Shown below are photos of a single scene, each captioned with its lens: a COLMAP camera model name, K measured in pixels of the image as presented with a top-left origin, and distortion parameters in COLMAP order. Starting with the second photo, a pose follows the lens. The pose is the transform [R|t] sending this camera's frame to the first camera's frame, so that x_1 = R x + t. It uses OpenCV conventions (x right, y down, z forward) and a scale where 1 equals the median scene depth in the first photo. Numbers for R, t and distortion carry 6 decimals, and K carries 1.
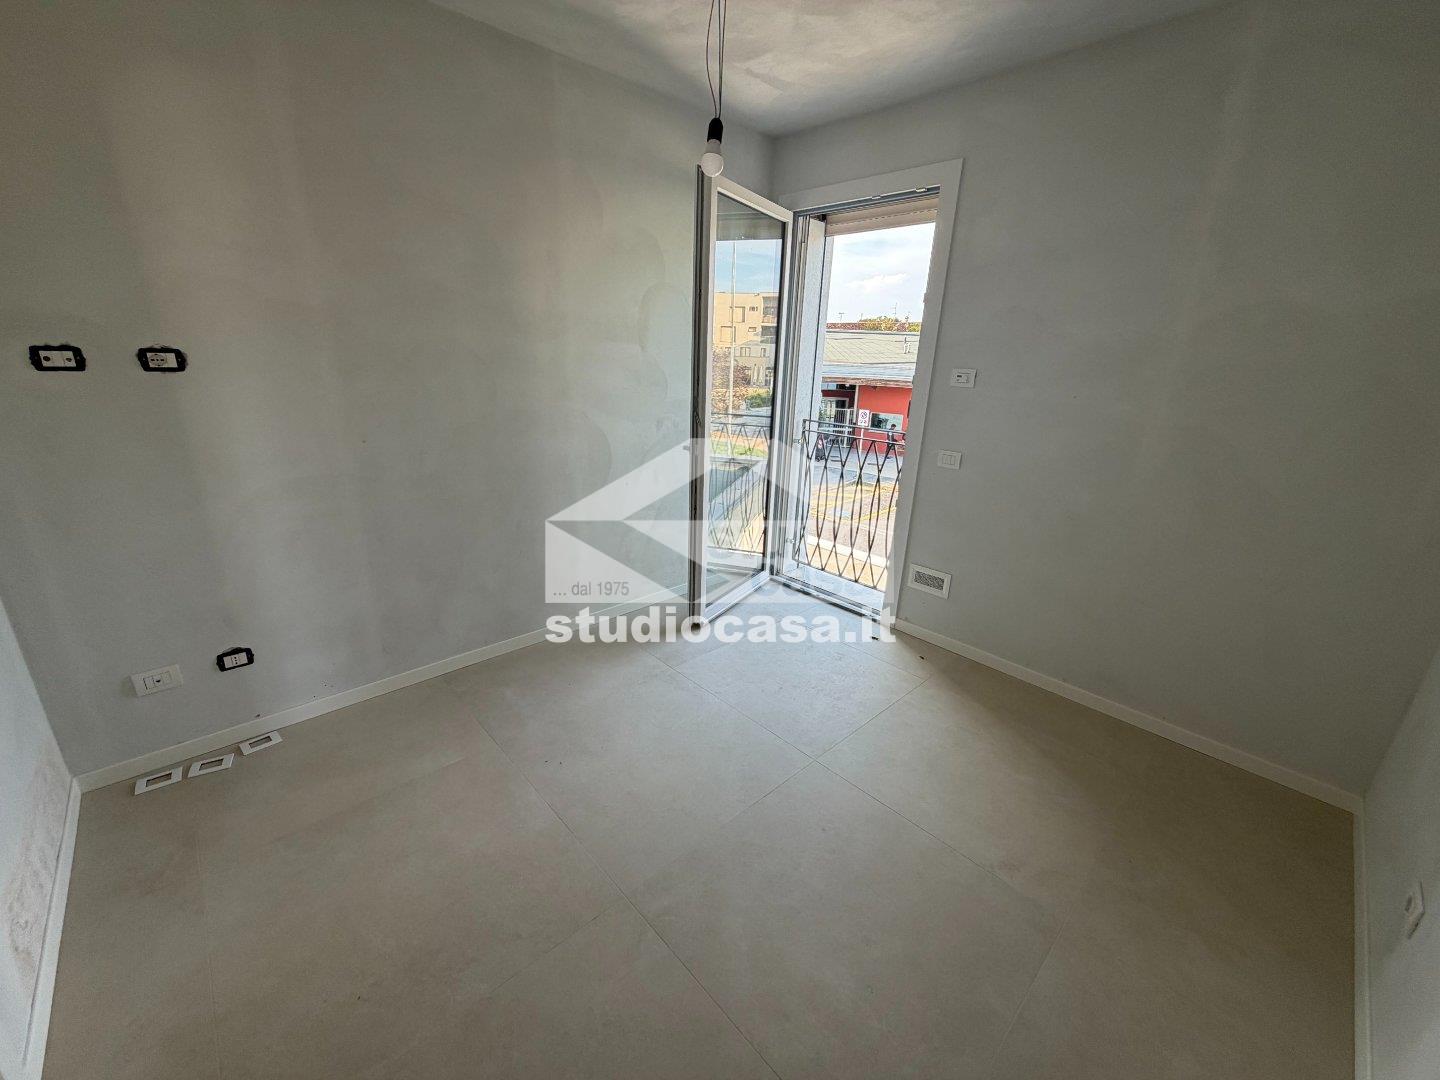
lens RADIAL K [[573.7, 0, 716.0], [0, 573.7, 537.3], [0, 0, 1]] dist [0.001826, -0.000093]
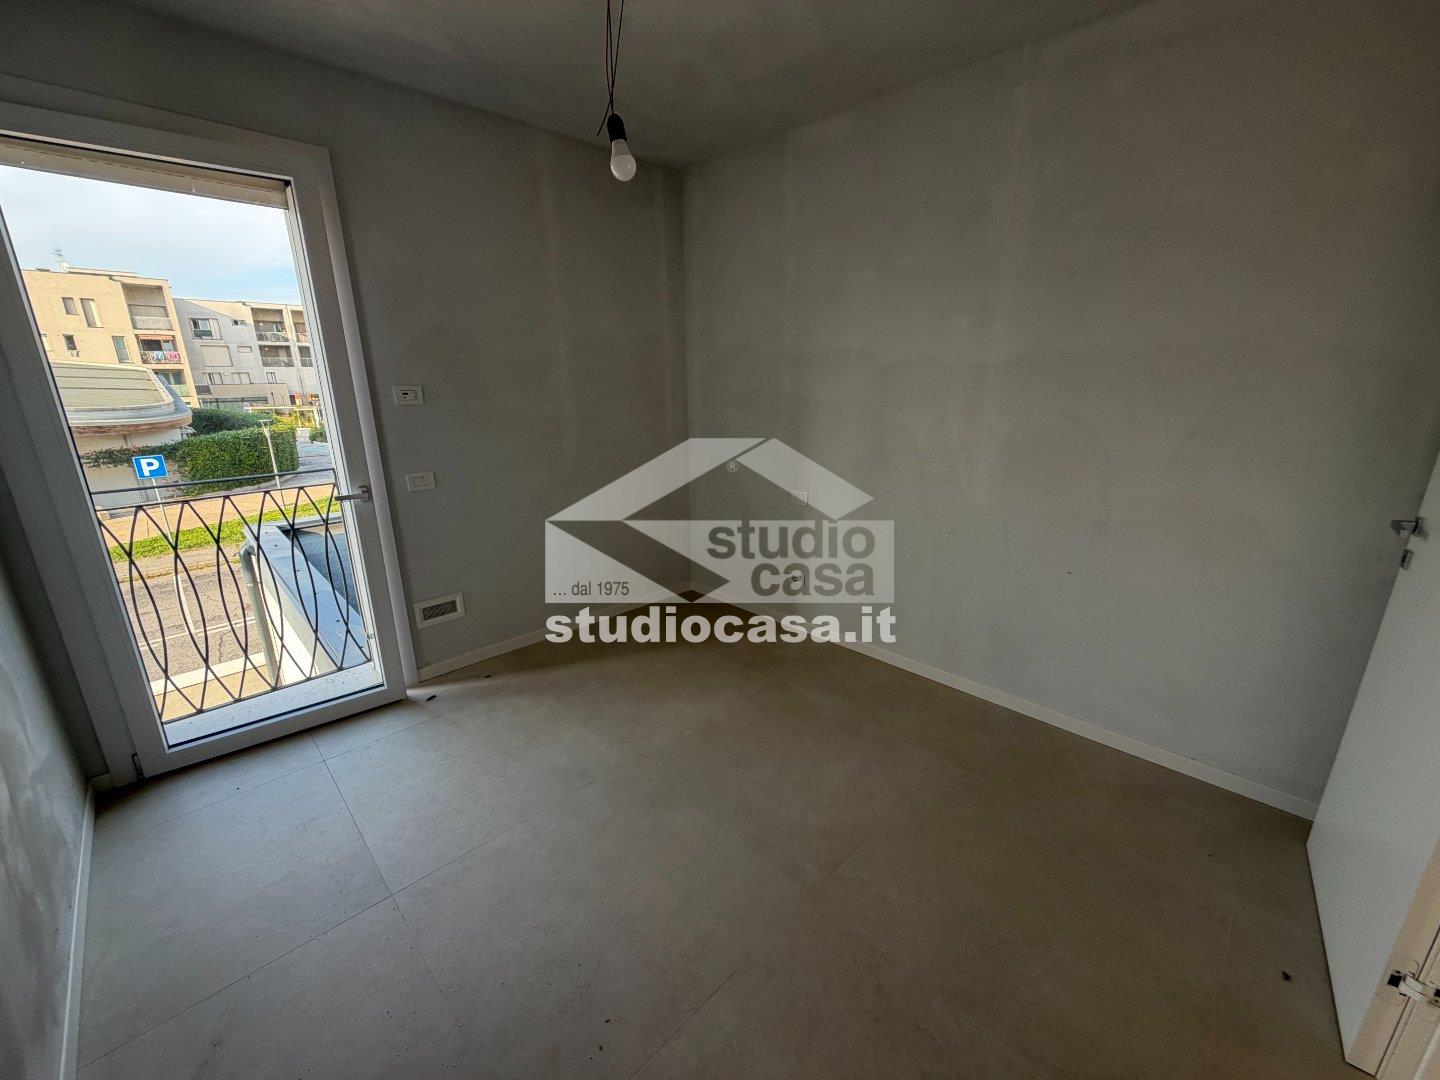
lens RADIAL K [[573.7, 0, 716.0], [0, 573.7, 537.3], [0, 0, 1]] dist [0.001826, -0.000093]
pose [[-0.031535, -0.312349, 0.949444, -0.502522], [0.312802, 0.899115, 0.306181, -0.179346], [-0.949295, 0.306643, 0.069349, 0.475720]]
